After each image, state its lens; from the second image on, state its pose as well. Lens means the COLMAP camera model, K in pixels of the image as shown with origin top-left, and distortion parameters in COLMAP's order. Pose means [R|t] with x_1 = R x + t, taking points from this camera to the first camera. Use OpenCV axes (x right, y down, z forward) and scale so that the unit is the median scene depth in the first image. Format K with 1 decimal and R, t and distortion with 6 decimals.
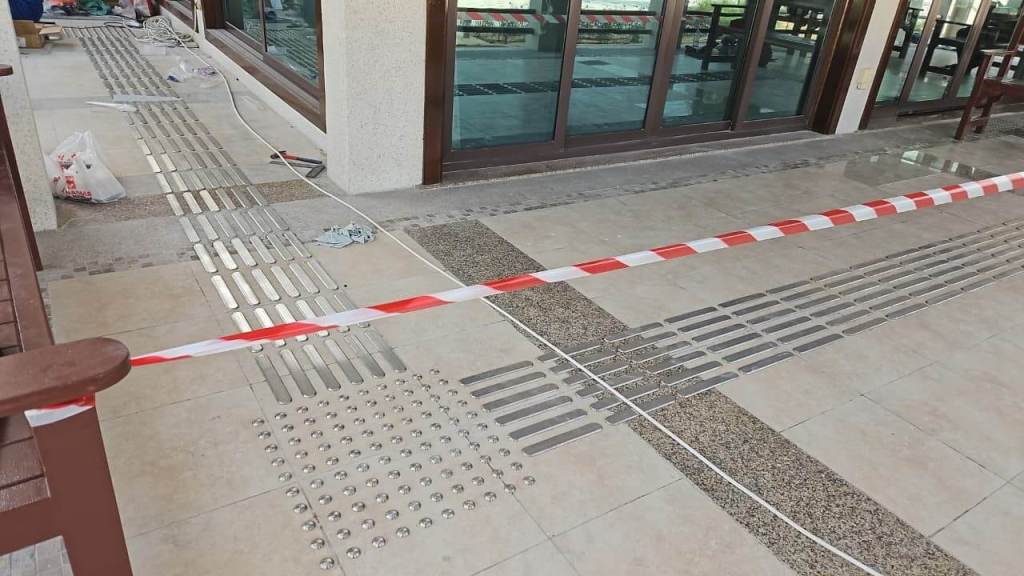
lens RADIAL K [[677.0, 0, 512.0], [0, 677.0, 288.0], [0, 0, 1]] dist [0.079120, -0.076630]
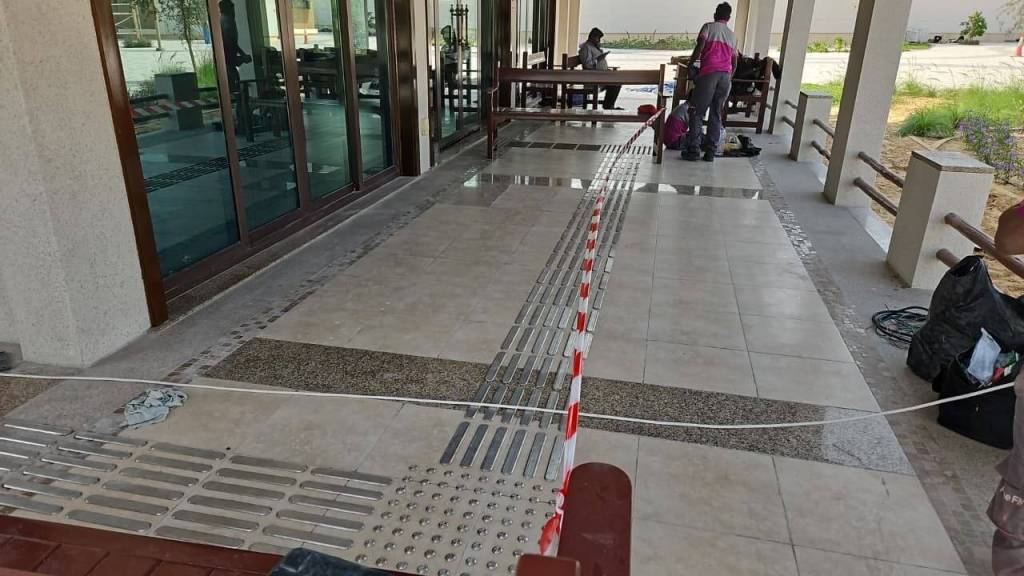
lens RADIAL K [[678.4, 0, 511.5], [0, 678.4, 277.0], [0, 0, 1]] dist [0.082998, -0.078792]
pose [[0.719206, -0.312730, 0.620437, -0.329260], [0.365609, 0.929690, 0.044798, -0.082721], [-0.590824, 0.194618, 0.782975, 0.016785]]
